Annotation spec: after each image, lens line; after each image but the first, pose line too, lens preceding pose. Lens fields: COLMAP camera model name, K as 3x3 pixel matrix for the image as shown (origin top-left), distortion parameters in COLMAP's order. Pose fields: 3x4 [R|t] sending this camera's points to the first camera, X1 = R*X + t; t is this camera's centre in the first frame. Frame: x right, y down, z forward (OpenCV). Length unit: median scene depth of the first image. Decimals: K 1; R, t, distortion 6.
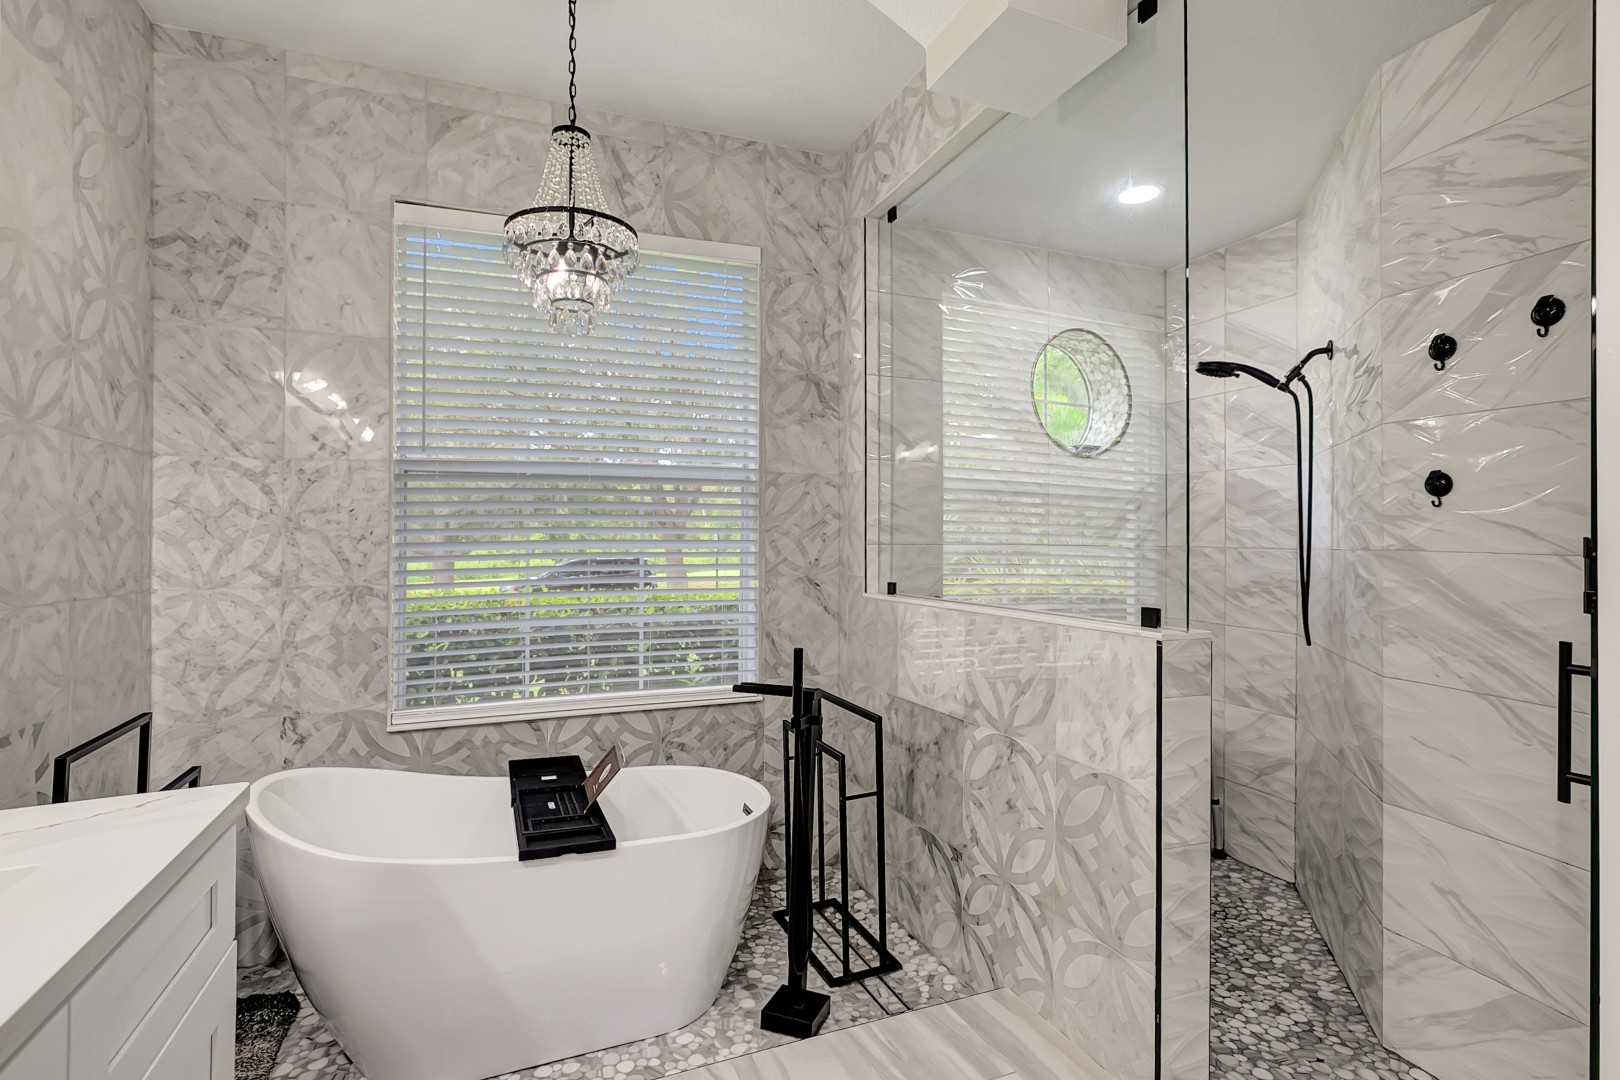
lens RADIAL K [[762.8, 0, 812.3], [0, 762.8, 537.4], [0, 0, 1]] dist [-0.032170, 0.014609]
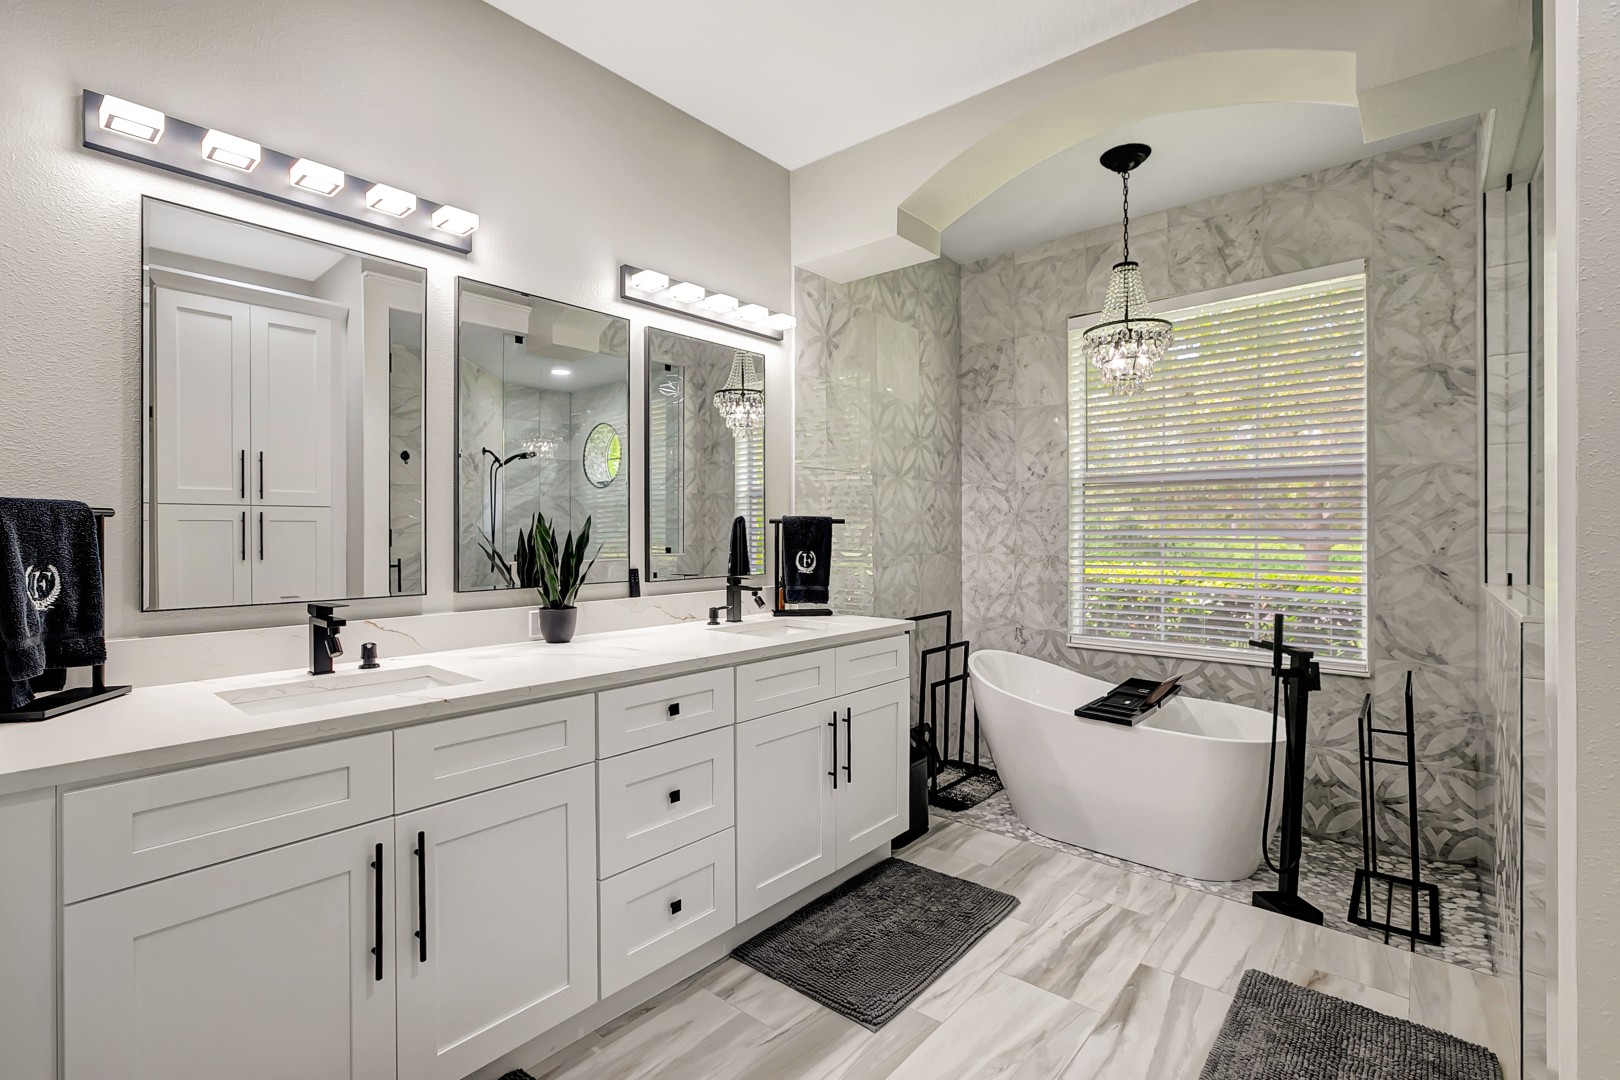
lens RADIAL K [[744.5, 0, 814.2], [0, 744.5, 539.7], [0, 0, 1]] dist [-0.002052, 0.000948]
pose [[0.457437, 0.018022, -0.889060, 0.634113], [-0.000170, 0.999796, 0.020179, -0.003230], [0.889242, -0.009080, 0.457347, -0.222802]]
